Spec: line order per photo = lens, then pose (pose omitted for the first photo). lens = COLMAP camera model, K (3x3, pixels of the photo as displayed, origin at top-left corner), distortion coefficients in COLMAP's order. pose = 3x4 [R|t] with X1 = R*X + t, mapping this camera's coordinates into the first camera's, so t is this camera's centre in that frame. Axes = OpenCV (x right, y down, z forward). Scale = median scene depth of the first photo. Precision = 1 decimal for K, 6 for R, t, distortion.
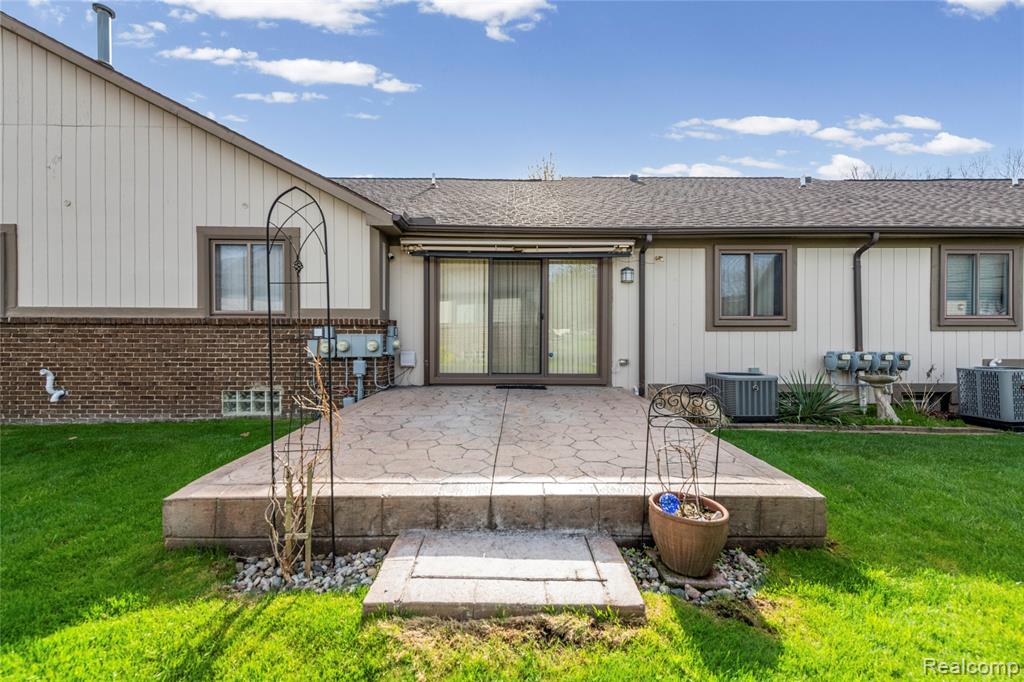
lens RADIAL K [[398.6, 0, 512.0], [0, 398.6, 341.0], [0, 0, 1]] dist [0.012448, 0.000002]
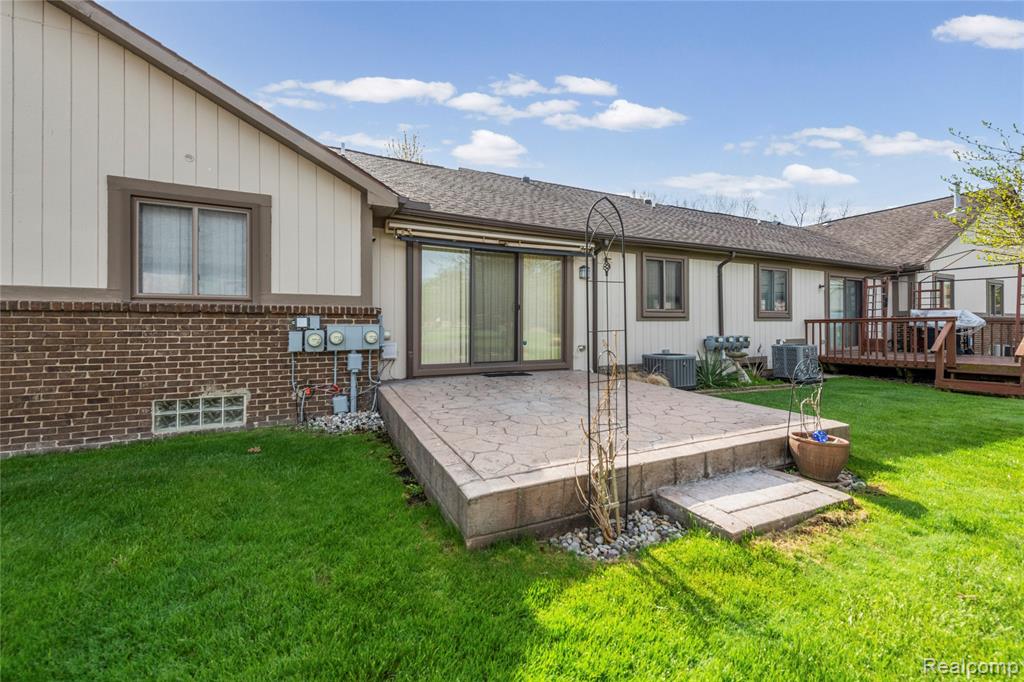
lens RADIAL K [[410.4, 0, 509.3], [0, 410.4, 324.0], [0, 0, 1]] dist [0.010675, -0.000054]
pose [[0.905893, -0.002248, 0.423500, -0.445125], [0.007833, 0.999904, -0.011448, -0.004529], [-0.423434, 0.013688, 0.905824, 0.023726]]
